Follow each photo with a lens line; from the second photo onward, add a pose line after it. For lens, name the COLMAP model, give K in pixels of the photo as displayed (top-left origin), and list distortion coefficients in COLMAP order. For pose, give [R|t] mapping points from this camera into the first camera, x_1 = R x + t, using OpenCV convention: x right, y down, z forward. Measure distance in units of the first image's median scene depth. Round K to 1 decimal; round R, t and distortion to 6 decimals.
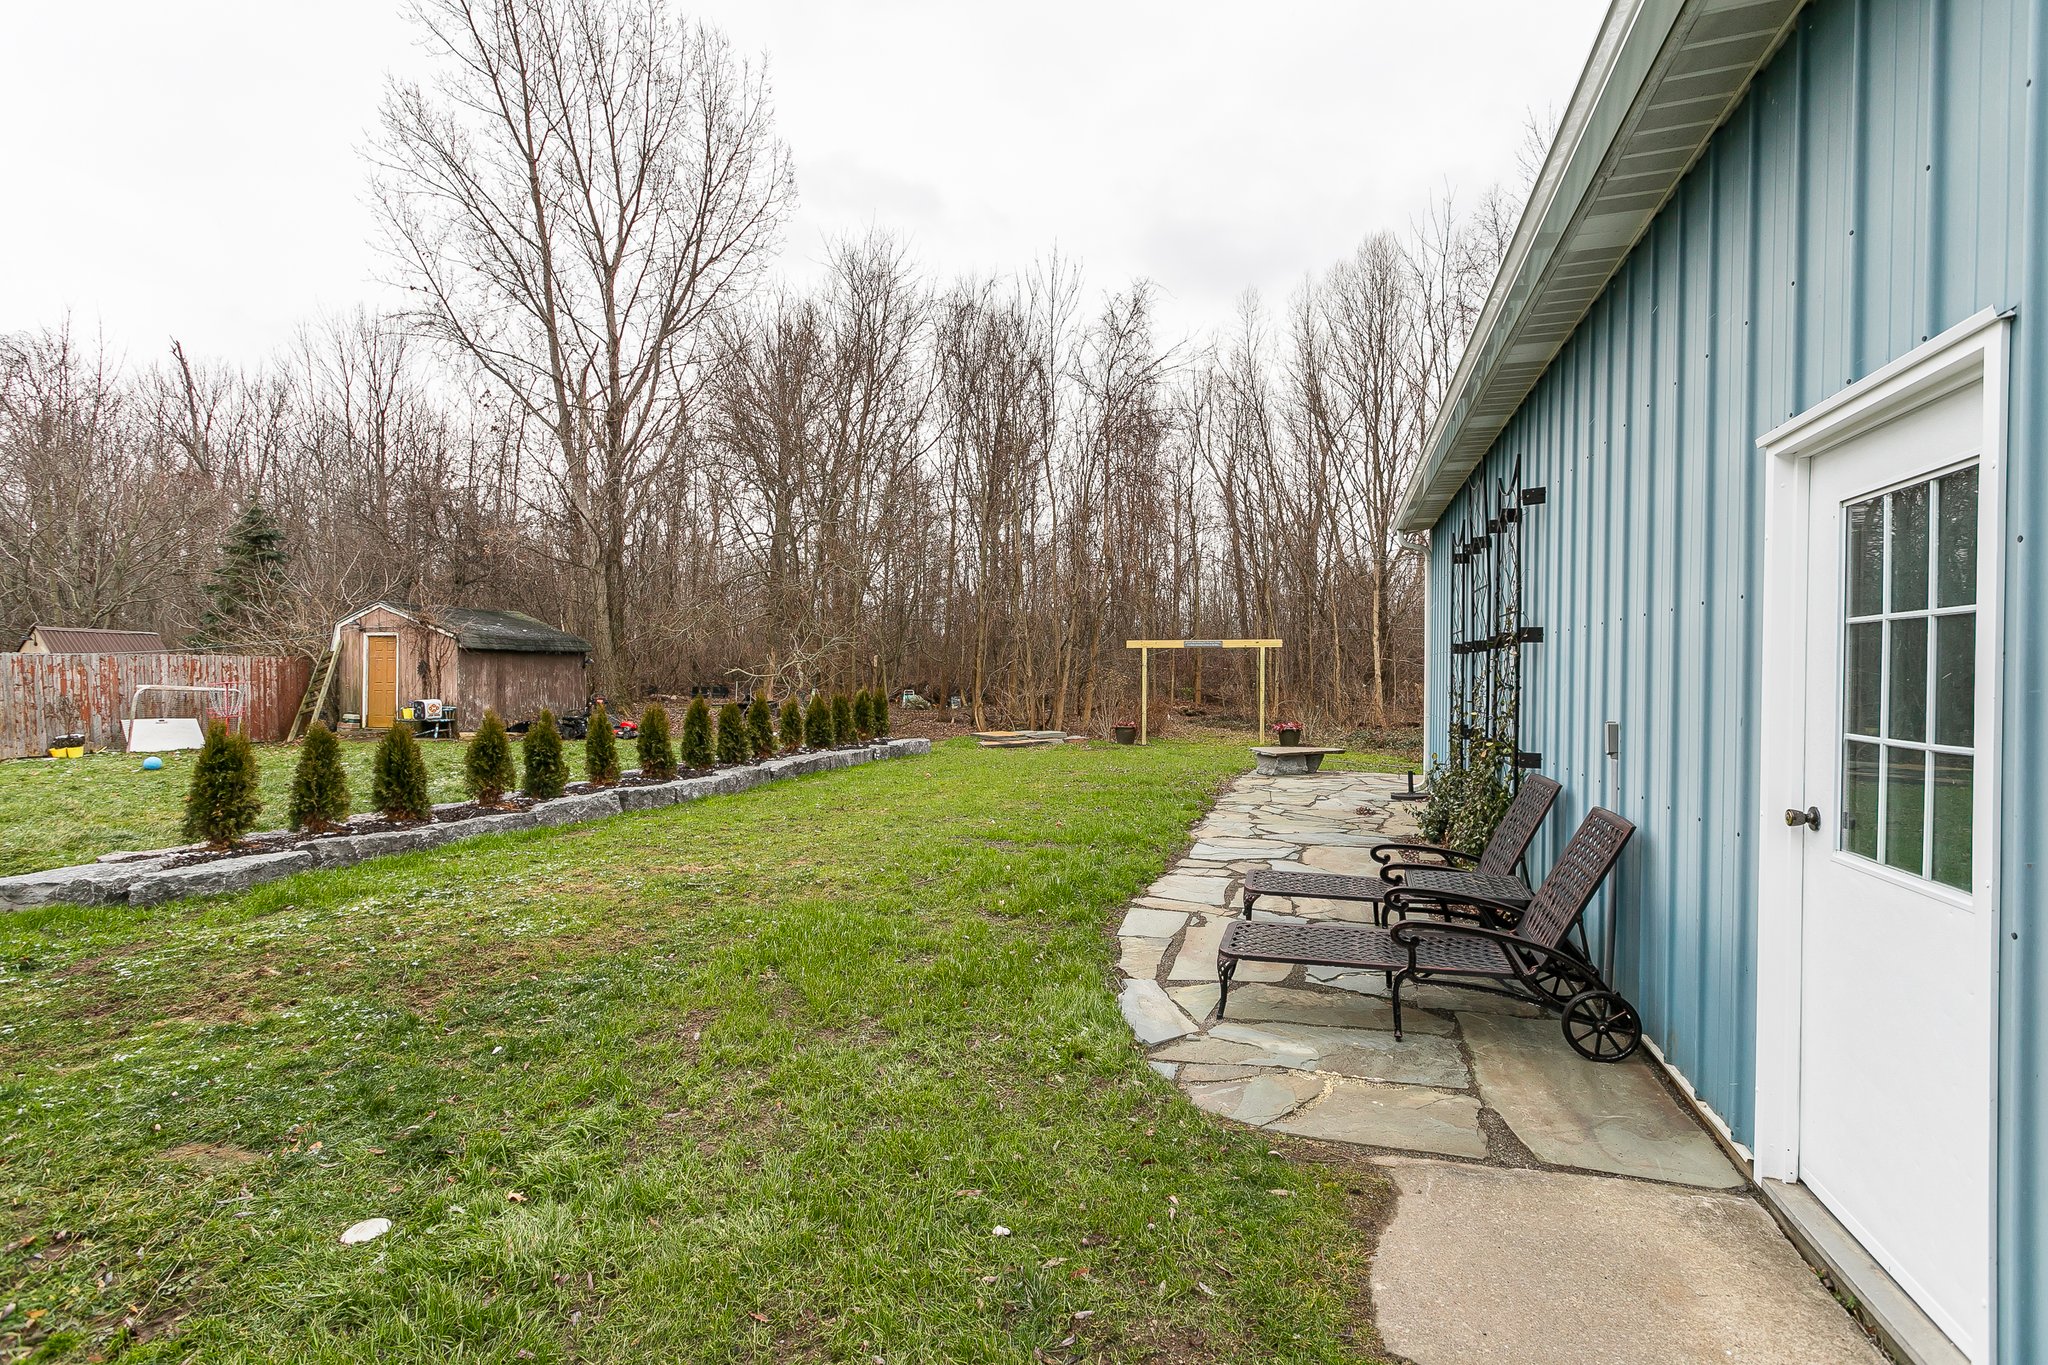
lens RADIAL K [[959.7, 0, 1024.0], [0, 959.7, 682.5], [0, 0, 1]] dist [0.001293, -0.000033]
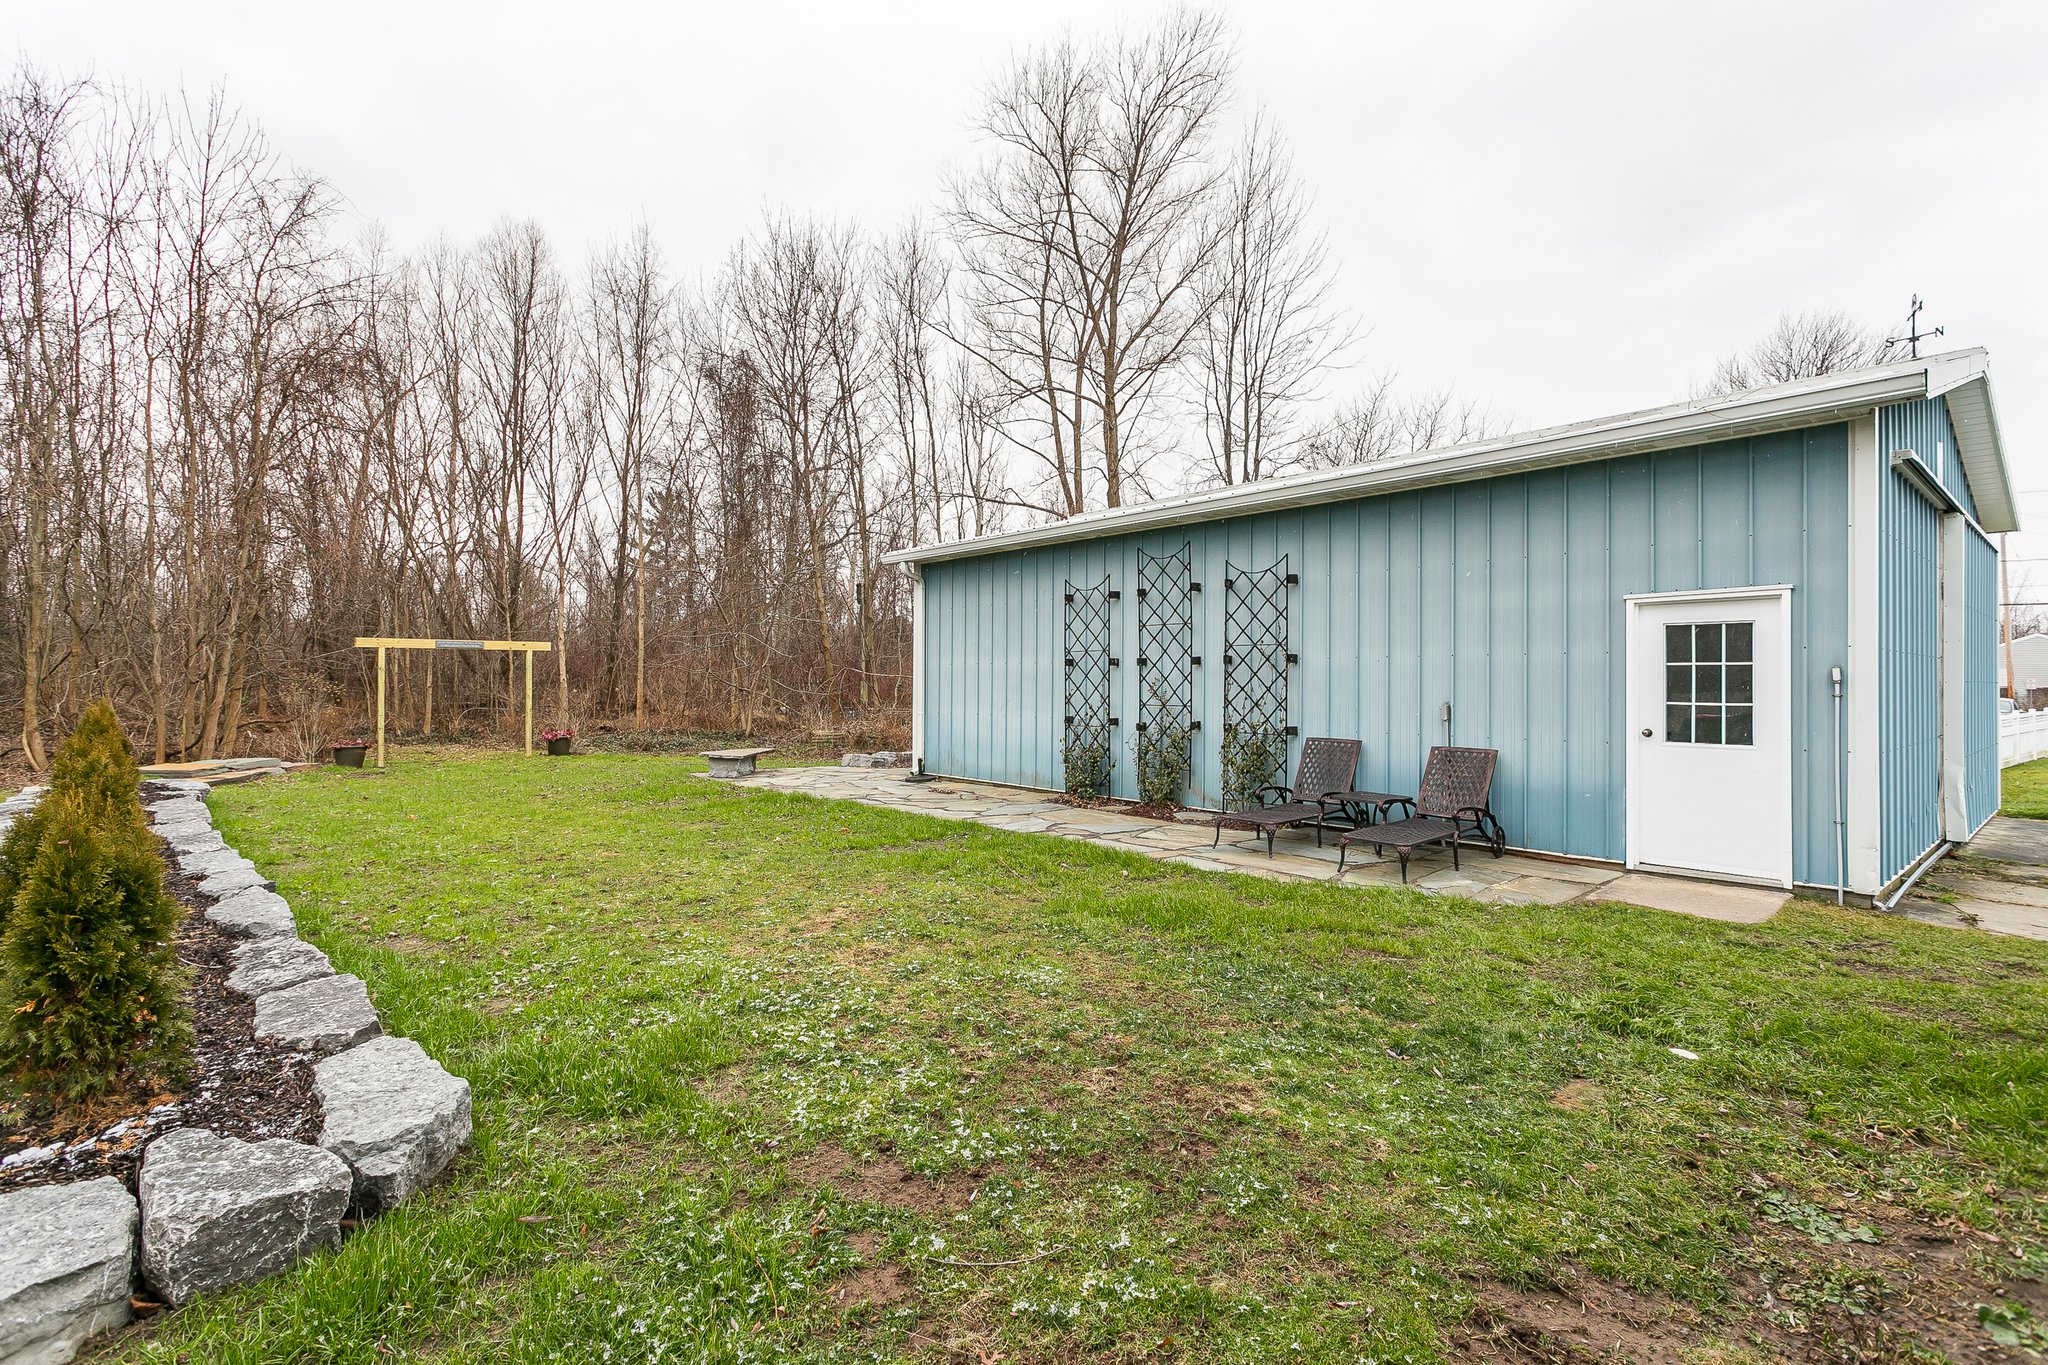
lens RADIAL K [[959.7, 0, 1024.0], [0, 959.7, 682.5], [0, 0, 1]] dist [0.001293, -0.000033]
pose [[0.508206, -0.004716, 0.861222, -1.305085], [0.008040, 0.999967, 0.000731, -0.012929], [-0.861198, 0.006552, 0.508228, 0.585002]]
